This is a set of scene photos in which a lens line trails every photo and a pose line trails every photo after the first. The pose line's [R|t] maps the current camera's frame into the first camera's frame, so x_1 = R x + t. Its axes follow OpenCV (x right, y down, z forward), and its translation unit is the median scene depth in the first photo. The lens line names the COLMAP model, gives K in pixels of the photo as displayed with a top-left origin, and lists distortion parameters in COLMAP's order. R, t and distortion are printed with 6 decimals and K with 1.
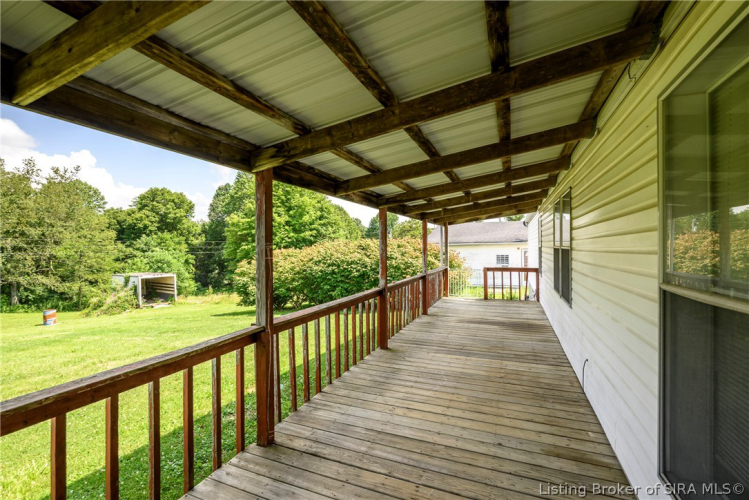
lens RADIAL K [[348.1, 0, 371.6], [0, 348.1, 248.2], [0, 0, 1]] dist [0.005883, 0.000779]
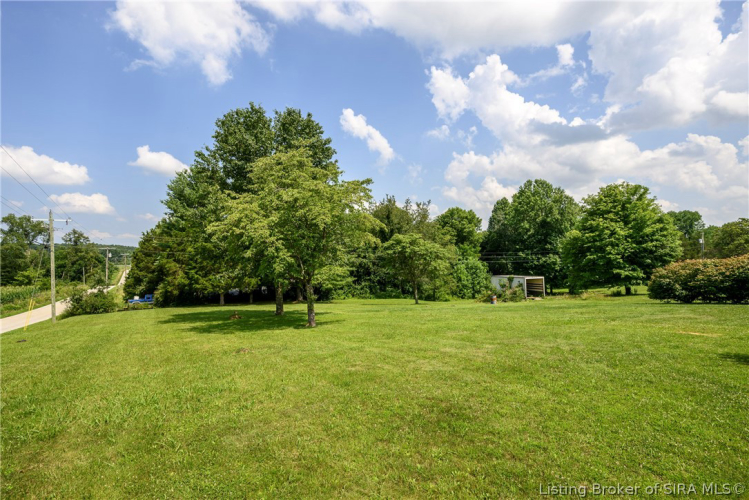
lens RADIAL K [[364.5, 0, 364.1], [0, 364.5, 250.0], [0, 0, 1]] dist [-0.002458, 0.002078]
pose [[0.806692, -0.013586, -0.590815, -0.220804], [0.004267, 0.999844, -0.017166, -0.007480], [0.590956, 0.011327, 0.806624, -0.447487]]
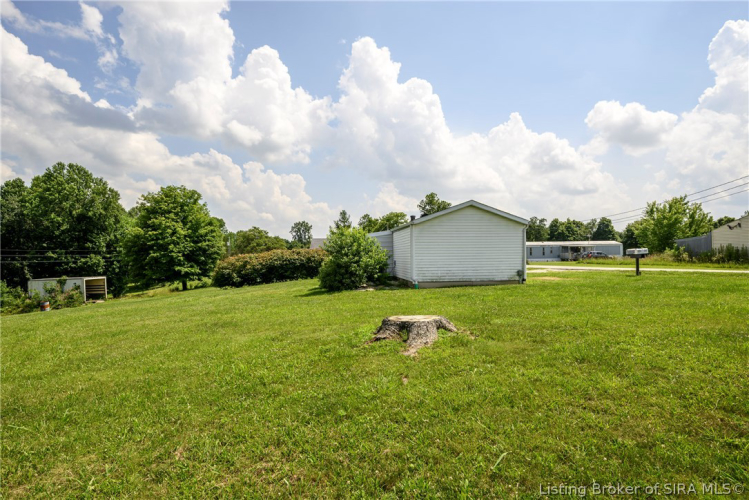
lens RADIAL K [[407.0, 0, 379.0], [0, 407.0, 251.1], [0, 0, 1]] dist [0.012015, 0.006411]
pose [[0.880545, -0.004563, 0.473940, -0.308946], [0.011623, 0.999861, -0.011968, 0.009721], [-0.473820, 0.016047, 0.880476, -0.575656]]
